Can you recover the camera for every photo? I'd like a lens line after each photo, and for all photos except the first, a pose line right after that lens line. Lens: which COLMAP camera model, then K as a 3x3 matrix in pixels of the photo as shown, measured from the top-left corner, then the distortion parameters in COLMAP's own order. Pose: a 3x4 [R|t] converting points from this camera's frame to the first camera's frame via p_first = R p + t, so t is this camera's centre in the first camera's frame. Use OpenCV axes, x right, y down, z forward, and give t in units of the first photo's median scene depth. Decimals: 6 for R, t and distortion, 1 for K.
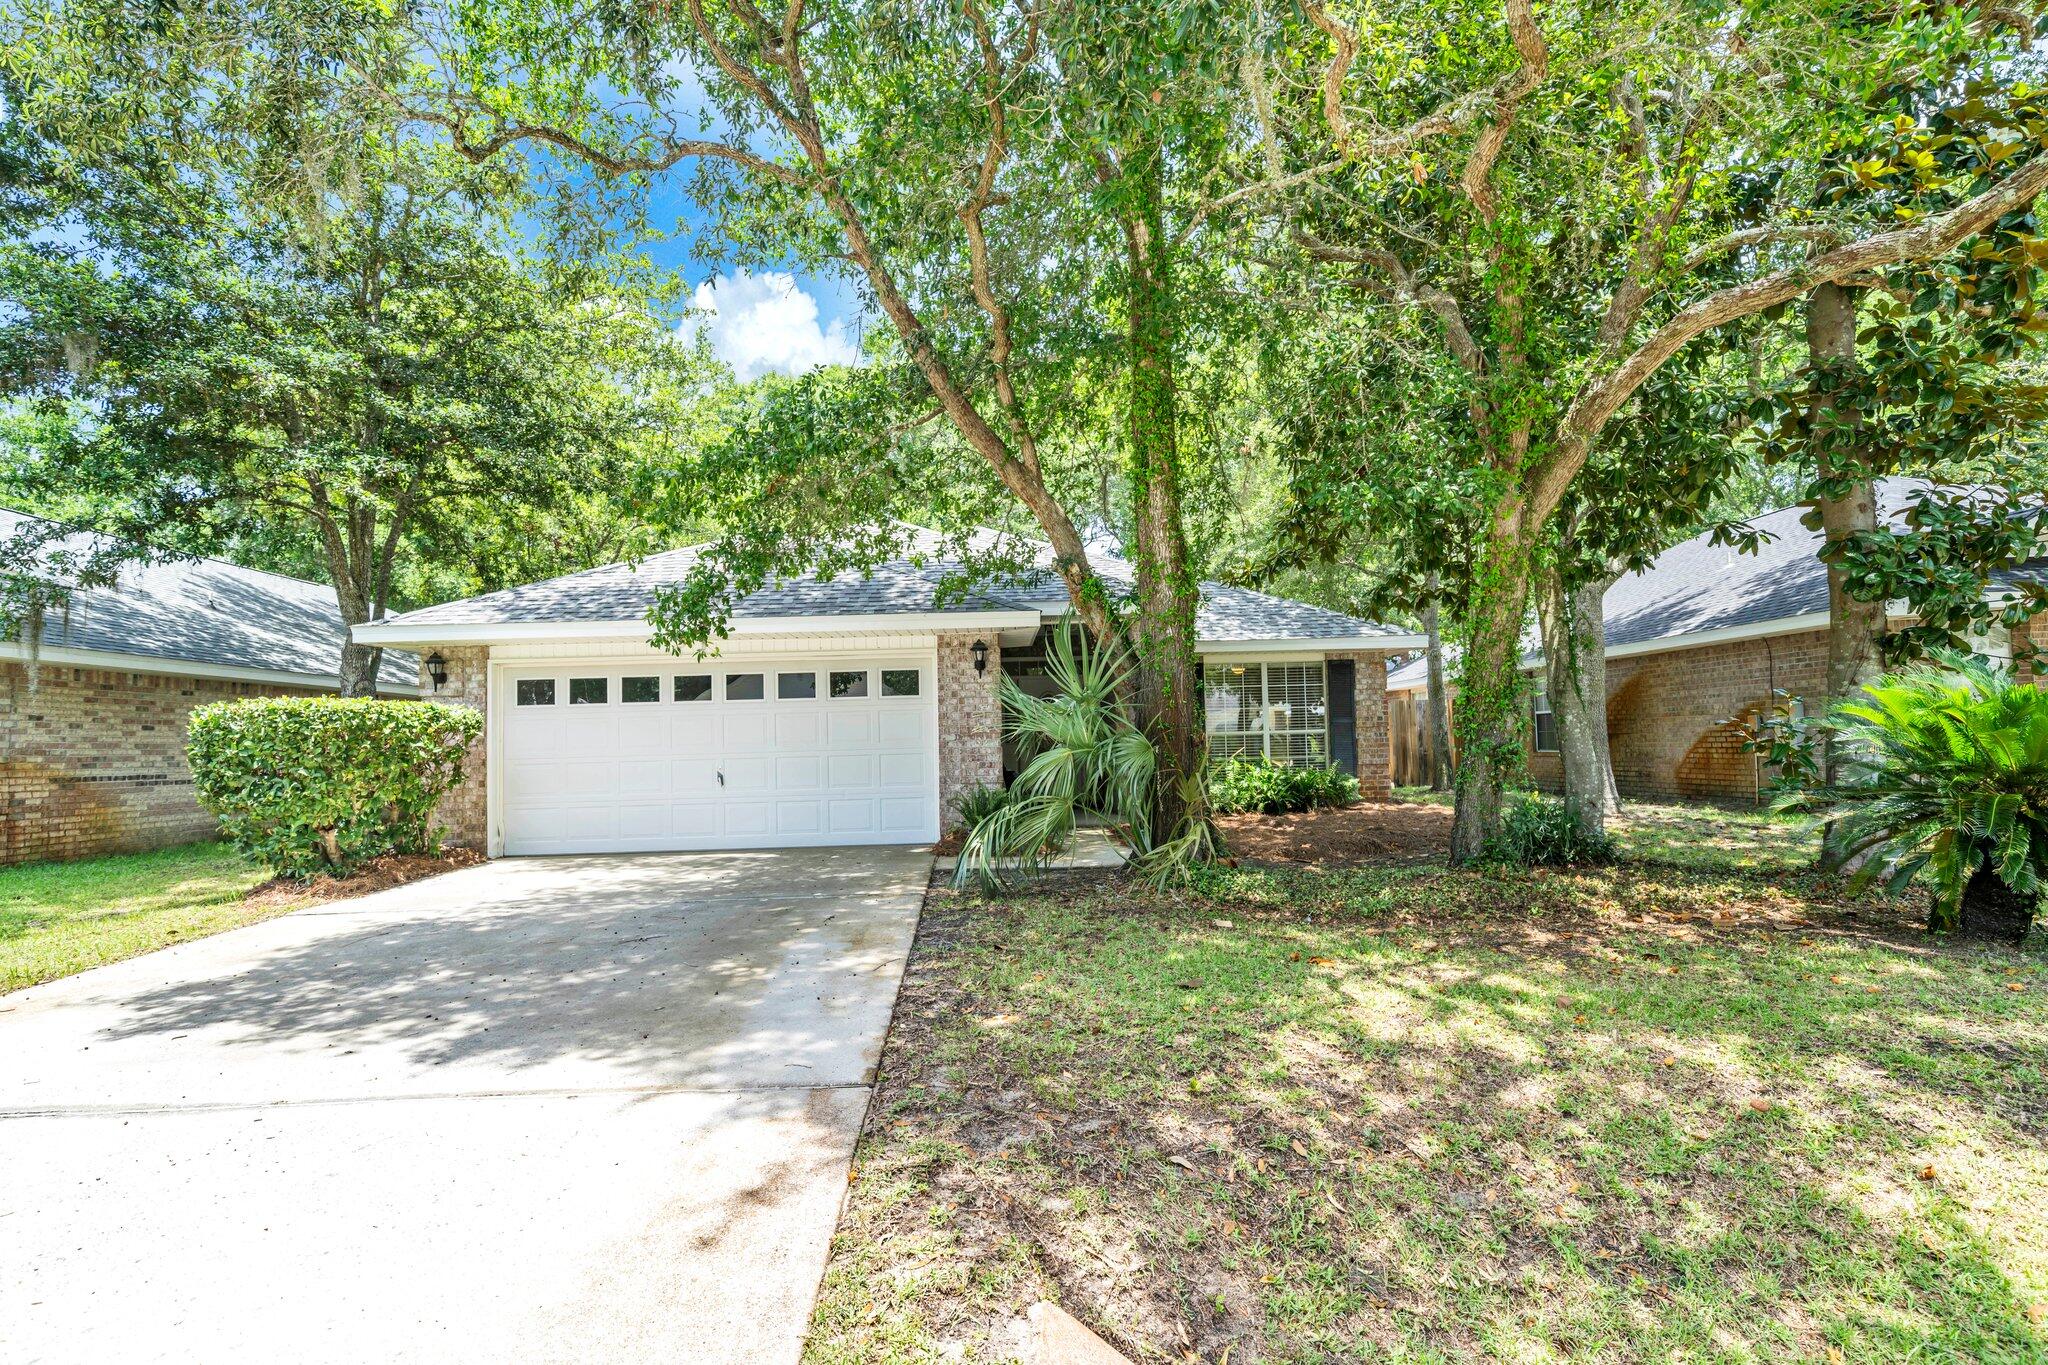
lens RADIAL K [[810.1, 0, 1024.0], [0, 810.1, 682.5], [0, 0, 1]] dist [0.000814, 0.000116]
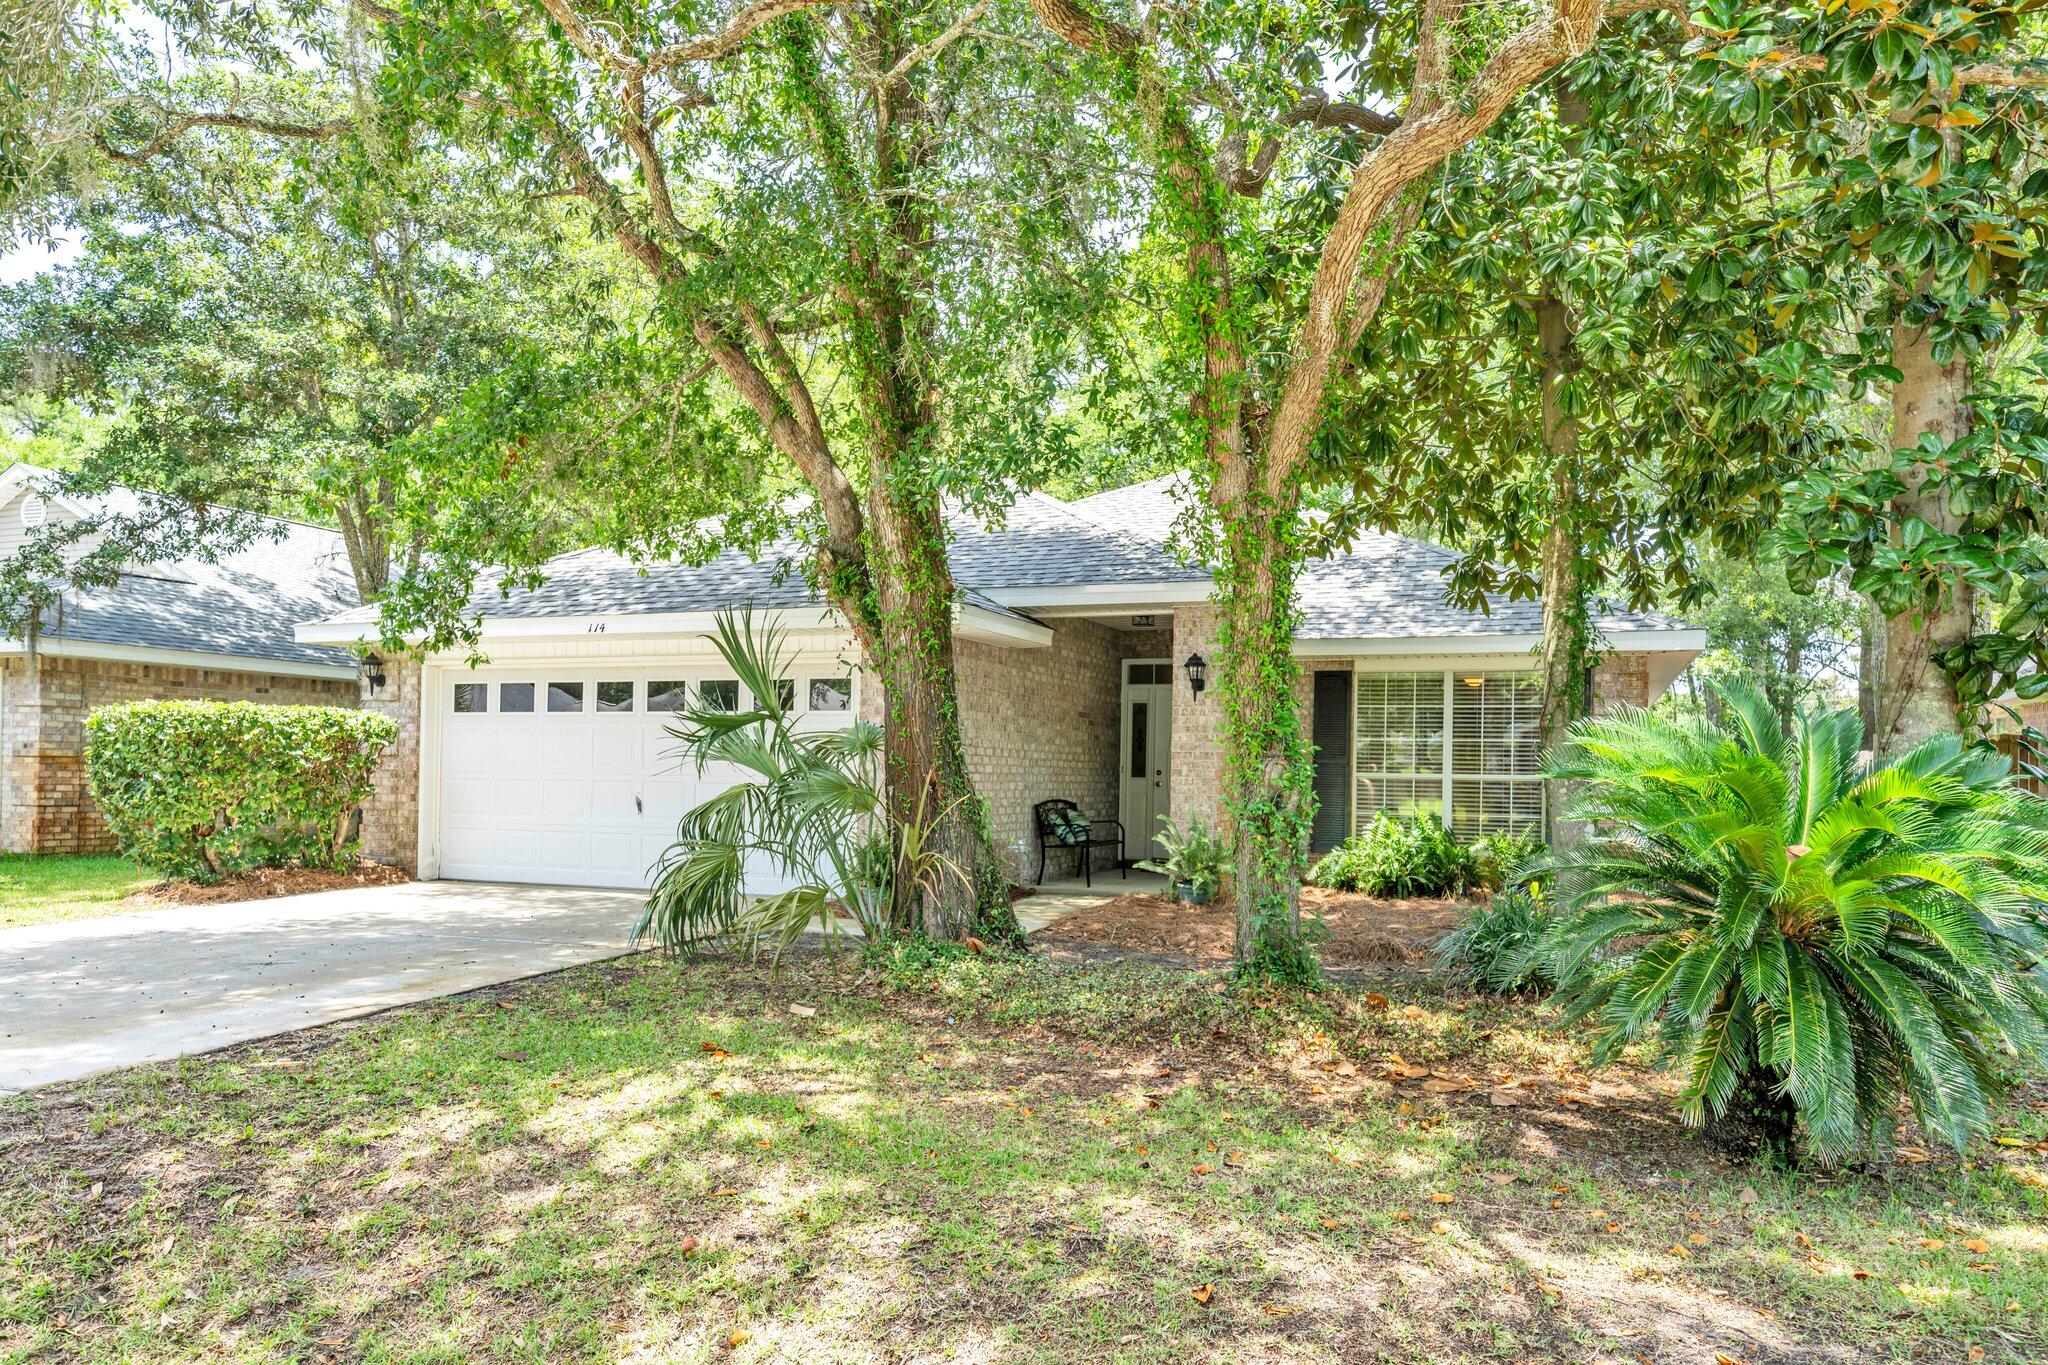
lens RADIAL K [[1136.9, 0, 1024.0], [0, 1136.9, 742.7], [0, 0, 1]] dist [0.003029, 0.000231]
pose [[0.947898, 0.030599, -0.317102, 0.486363], [-0.015062, 0.998568, 0.051334, -0.016051], [0.318219, -0.043883, 0.947001, 0.010941]]
